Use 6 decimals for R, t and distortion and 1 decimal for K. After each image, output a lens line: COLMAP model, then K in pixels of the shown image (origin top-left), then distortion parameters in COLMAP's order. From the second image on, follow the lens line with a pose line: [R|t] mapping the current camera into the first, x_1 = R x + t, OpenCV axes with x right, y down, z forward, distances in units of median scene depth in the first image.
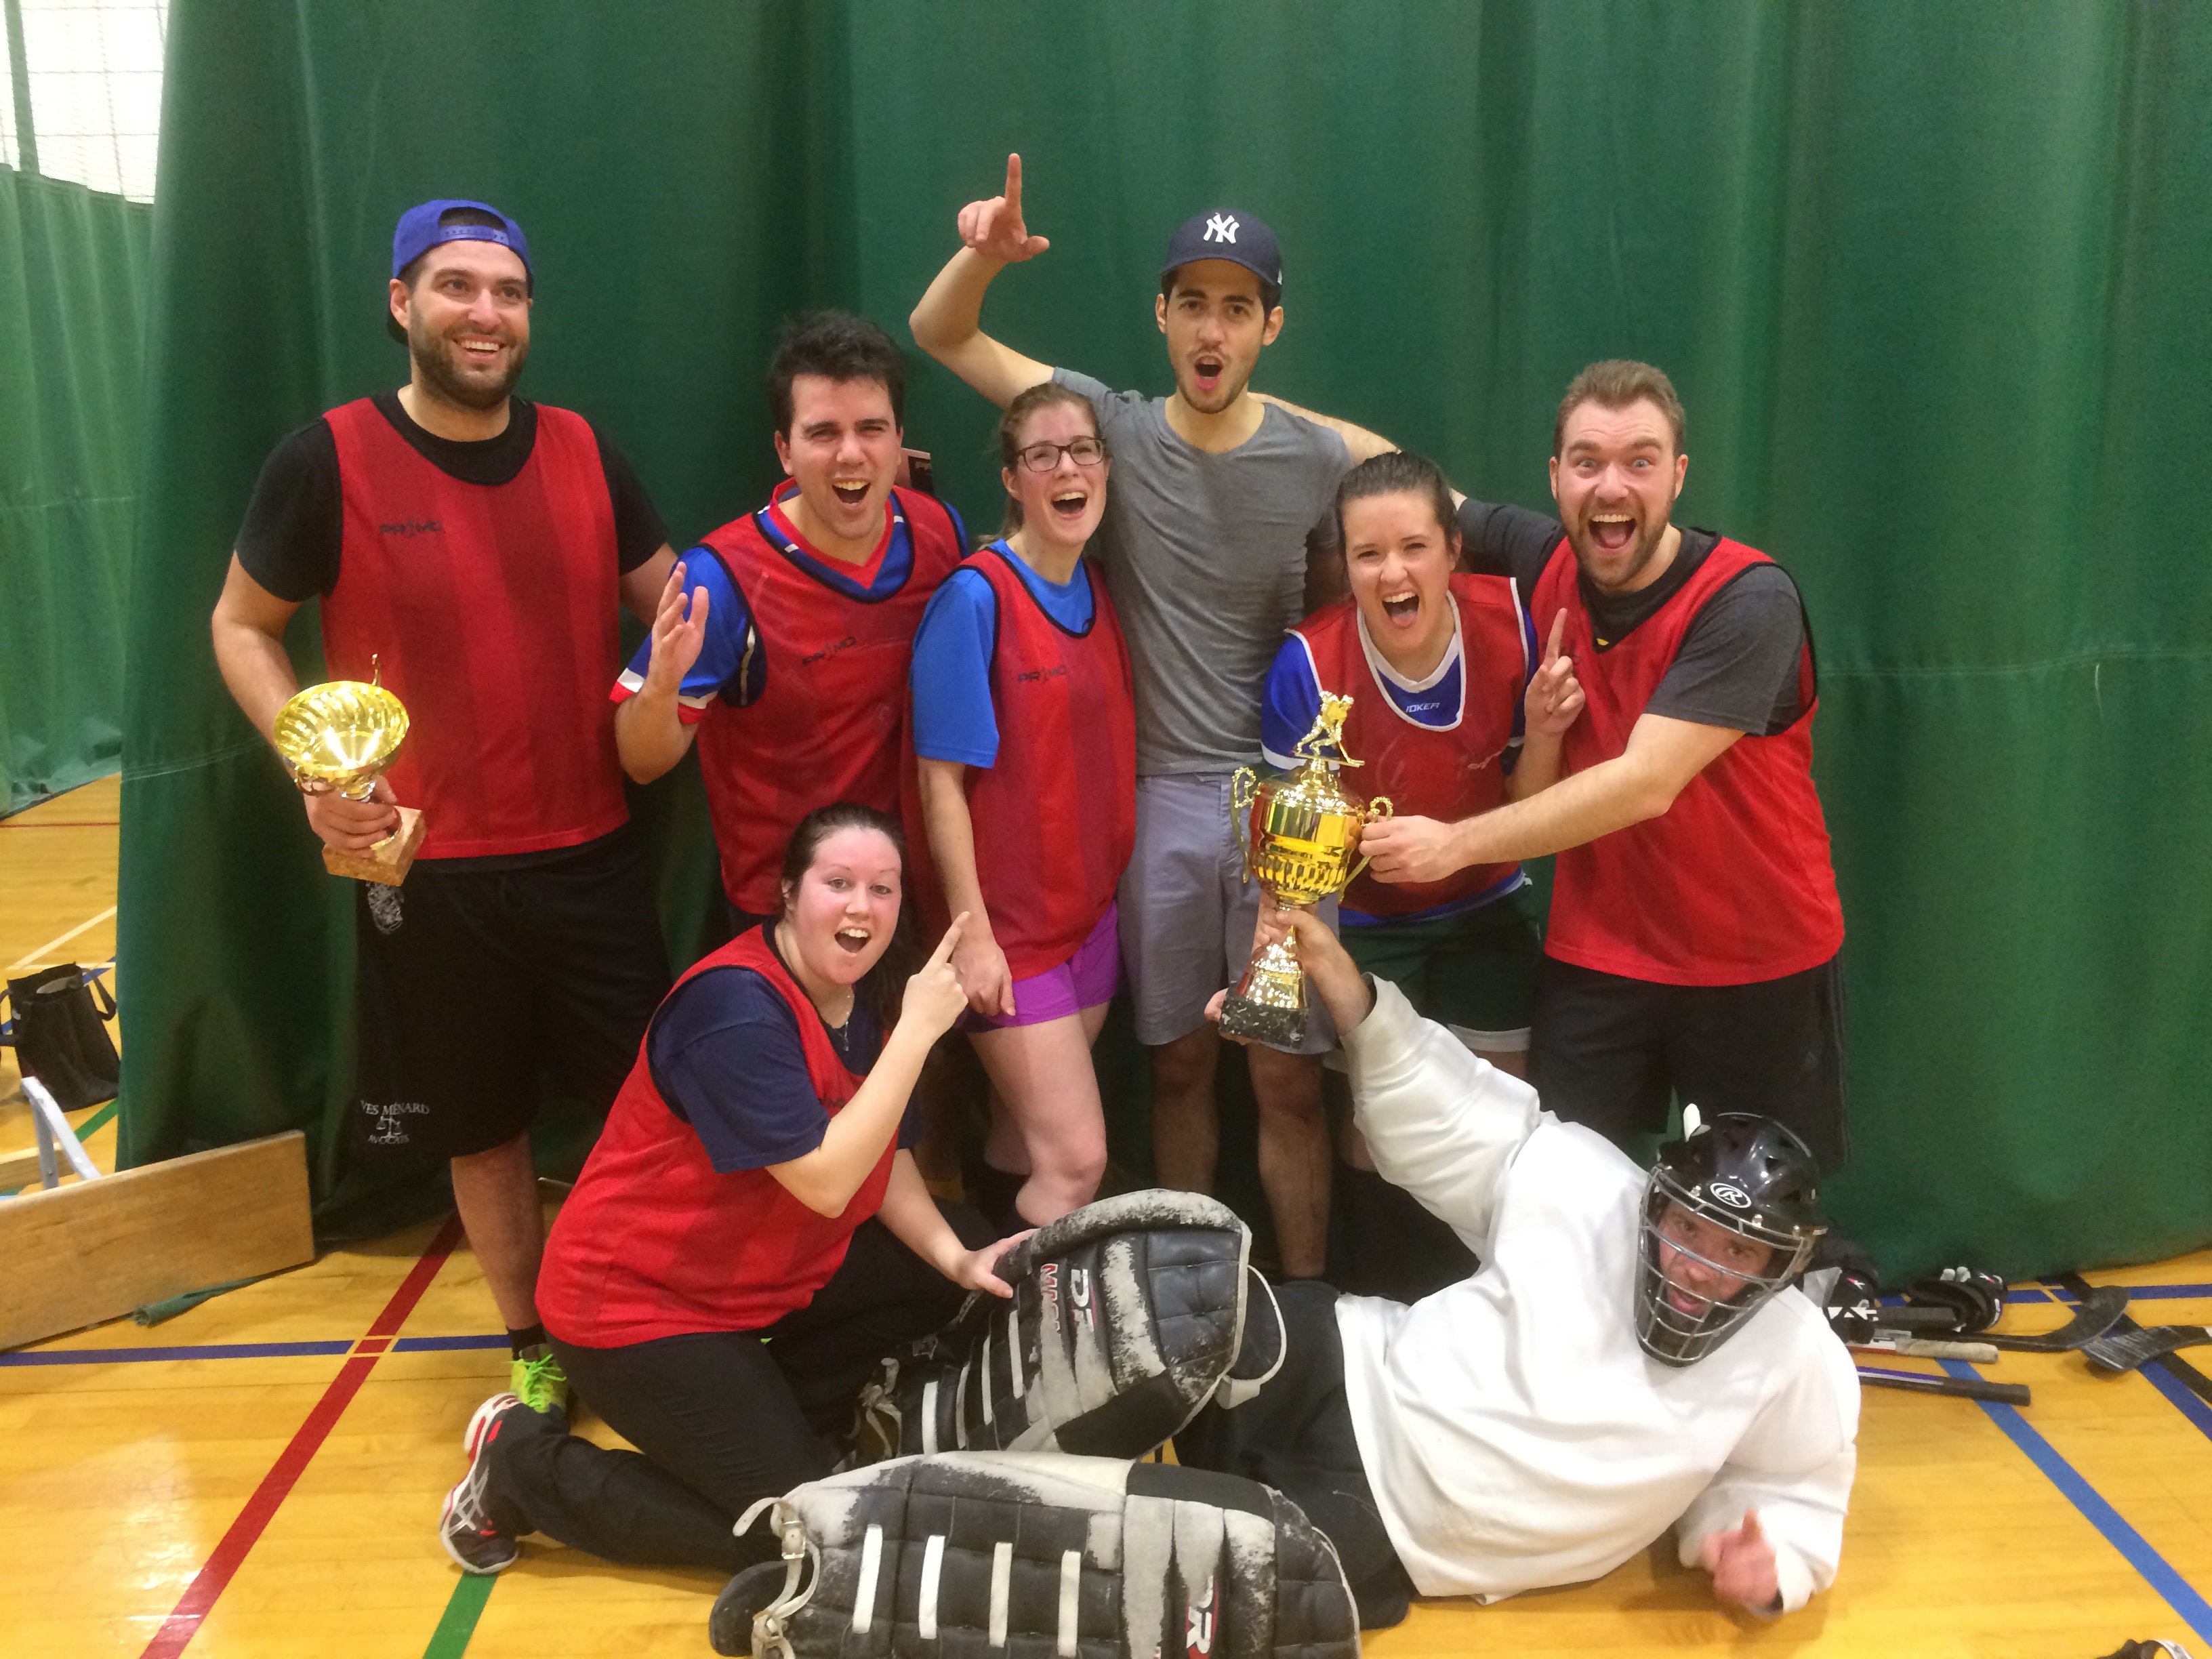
lens RADIAL K [[1878.8, 0, 1113.1], [0, 1878.8, 828.4], [0, 0, 1]] dist [0.049486, -0.061426]
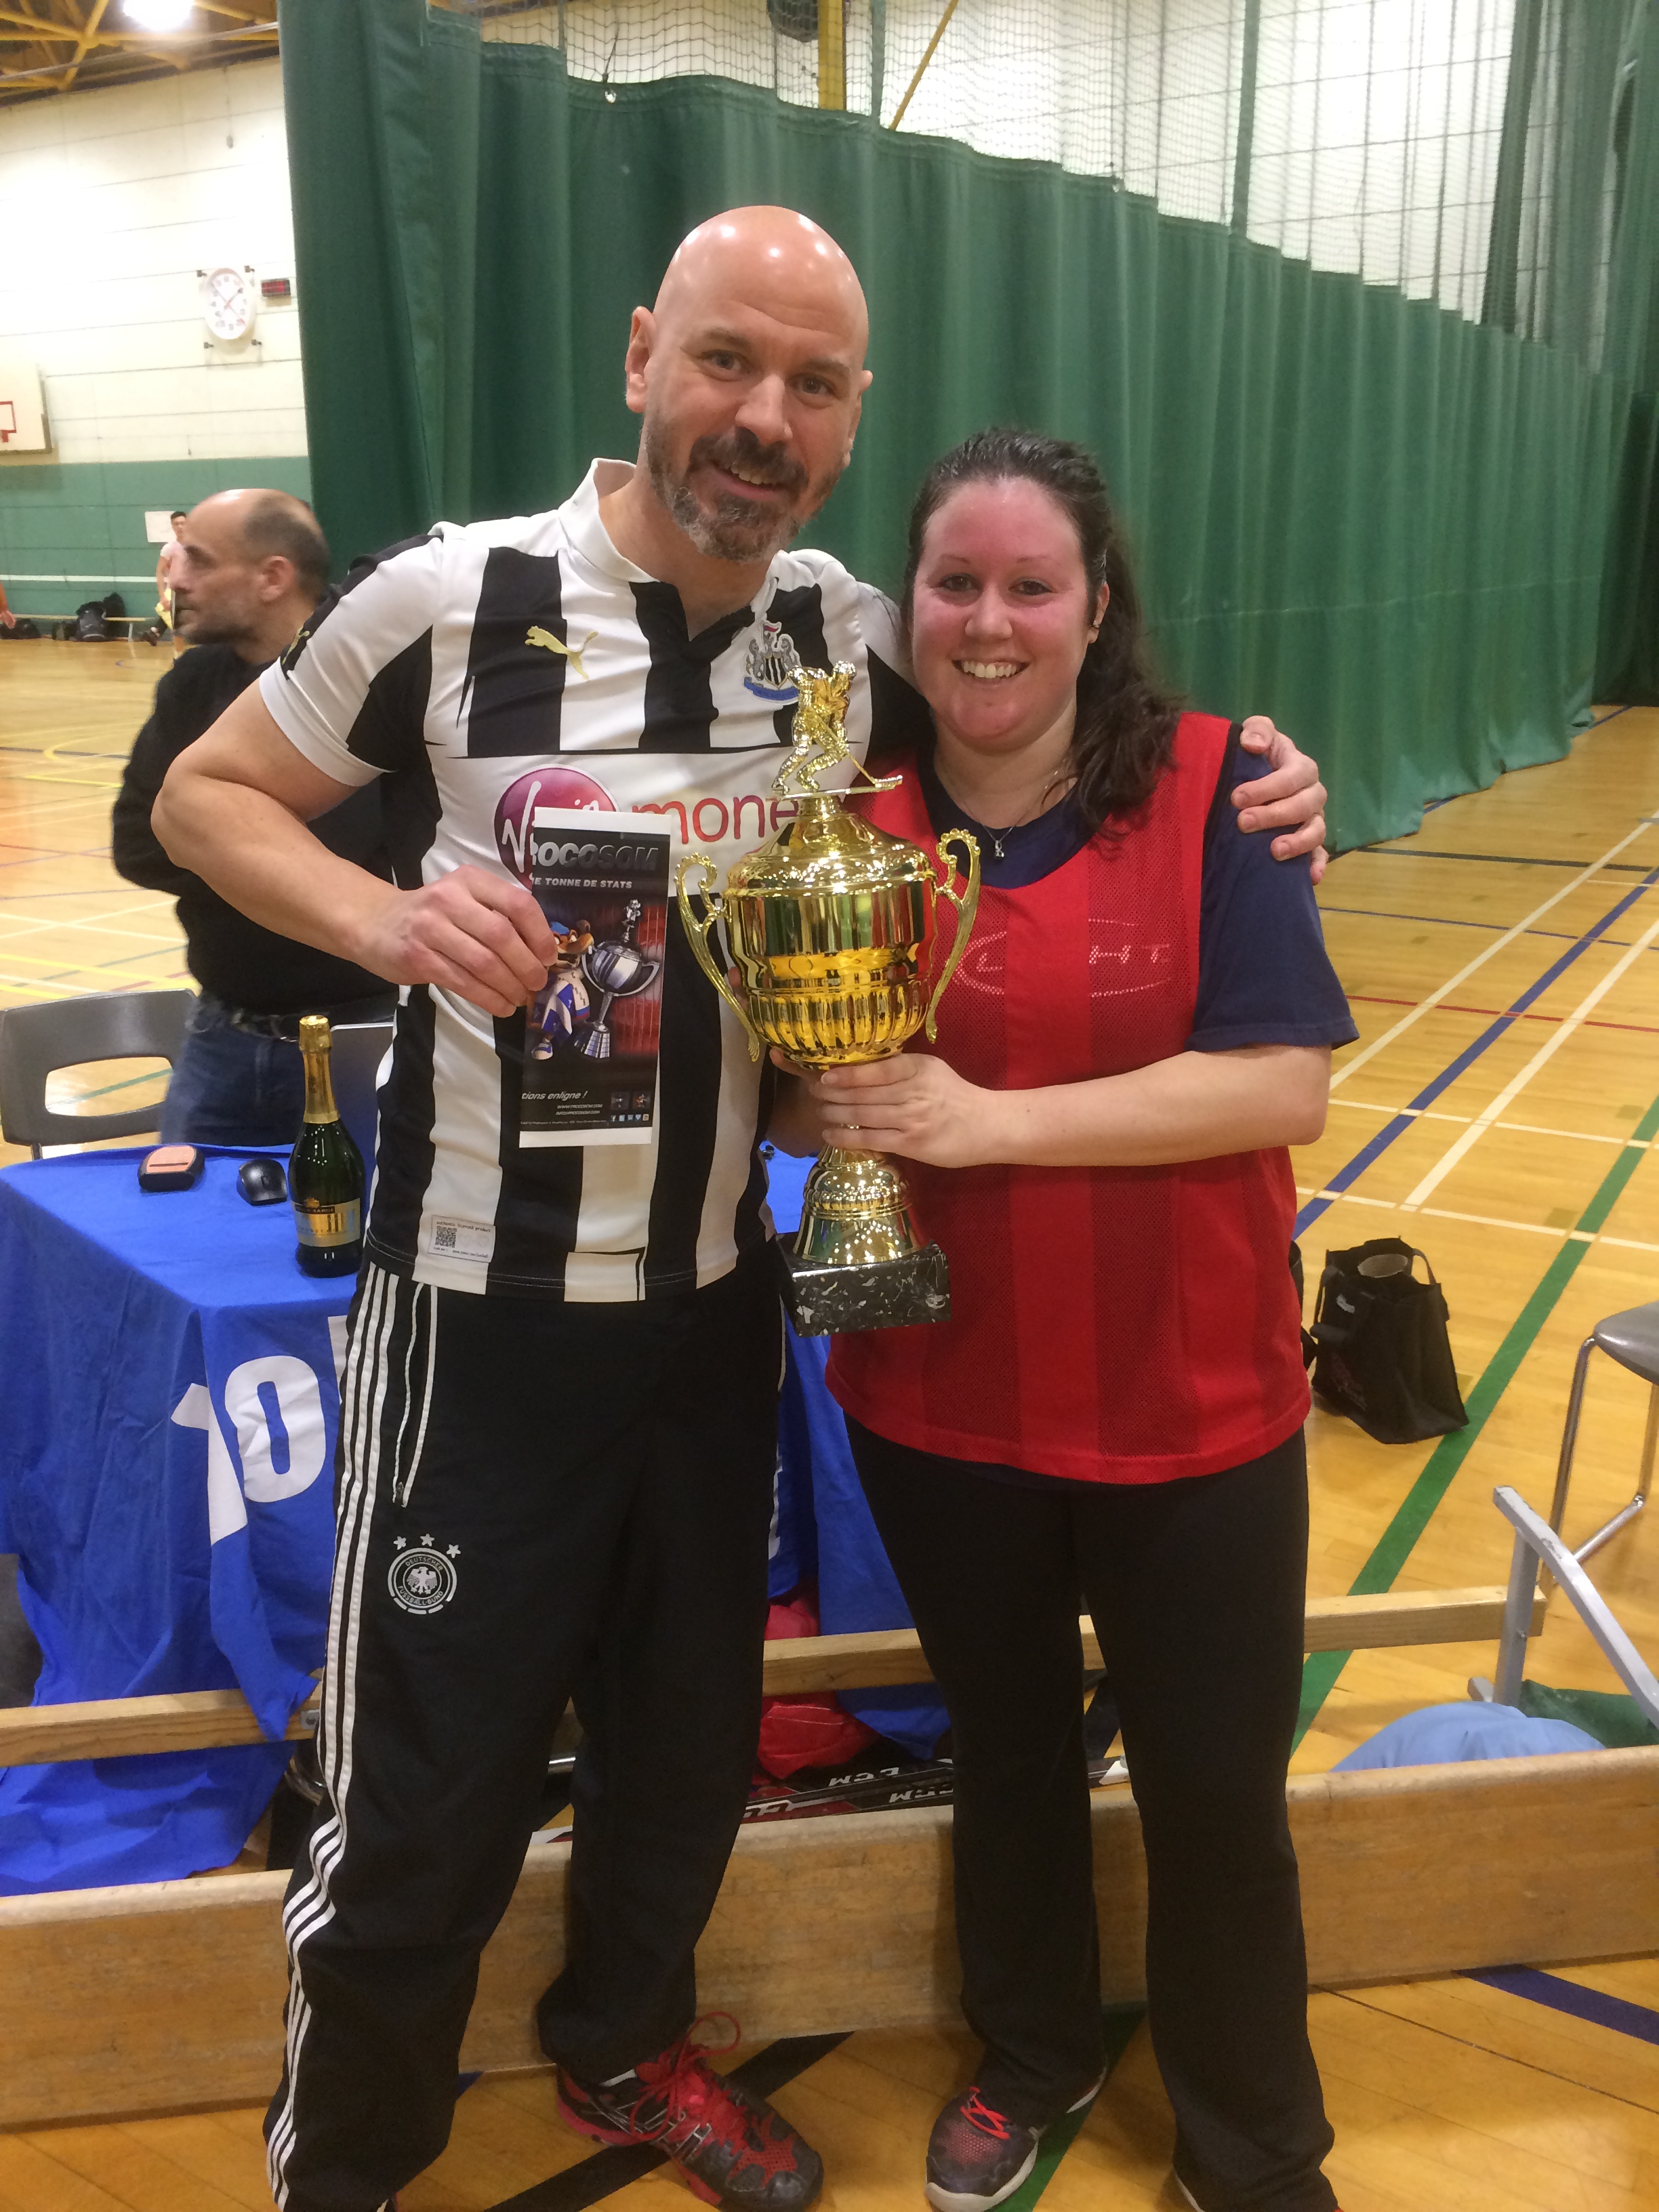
lens RADIAL K [[1866.0, 0, 815.0], [0, 1866.0, 1106.6], [0, 0, 1]] dist [0.056331, -0.083101]
pose [[0.830372, 0.163503, -0.532682, -0.145787], [-0.119338, 0.985982, 0.116611, -0.016567], [0.544281, -0.033262, 0.838243, 0.102554]]
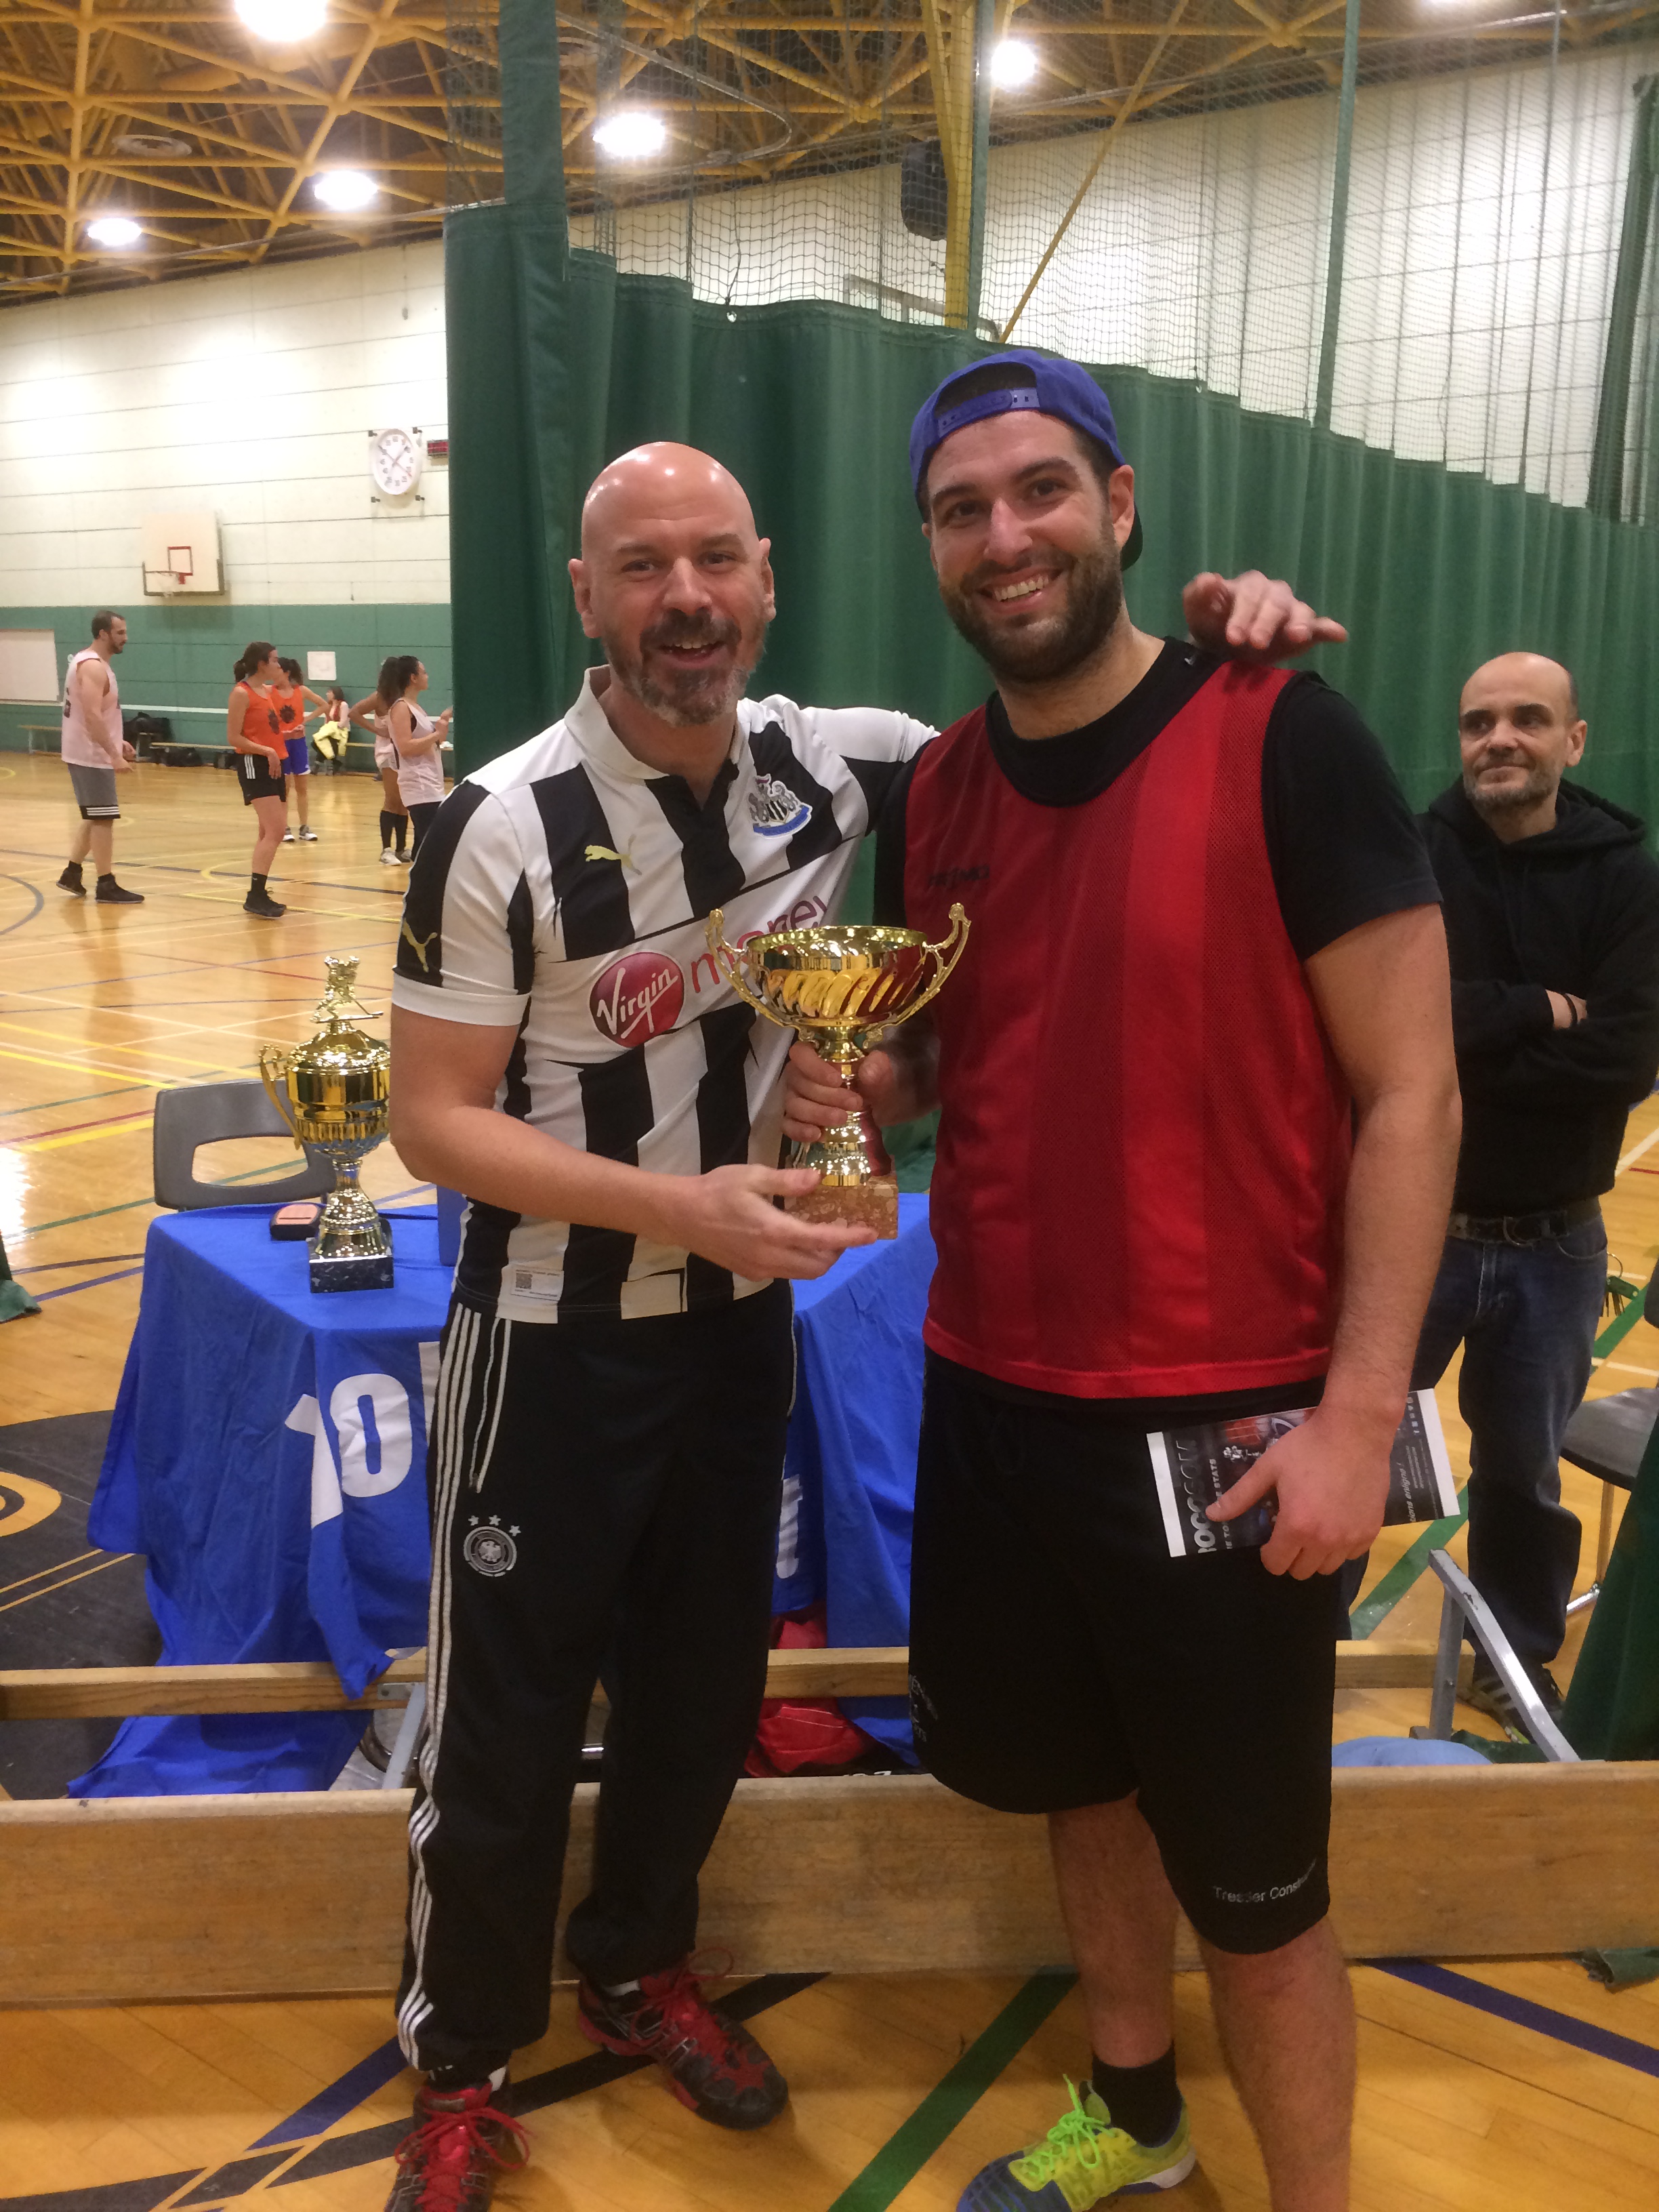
lens RADIAL K [[1860.6, 0, 818.7], [0, 1860.6, 1107.7], [0, 0, 1]] dist [0.067856, -0.100262]
pose [[0.790504, 0.154491, -0.592651, -0.115419], [-0.152722, 0.986818, 0.053534, -0.015104], [0.593109, 0.048192, 0.803678, 0.078807]]
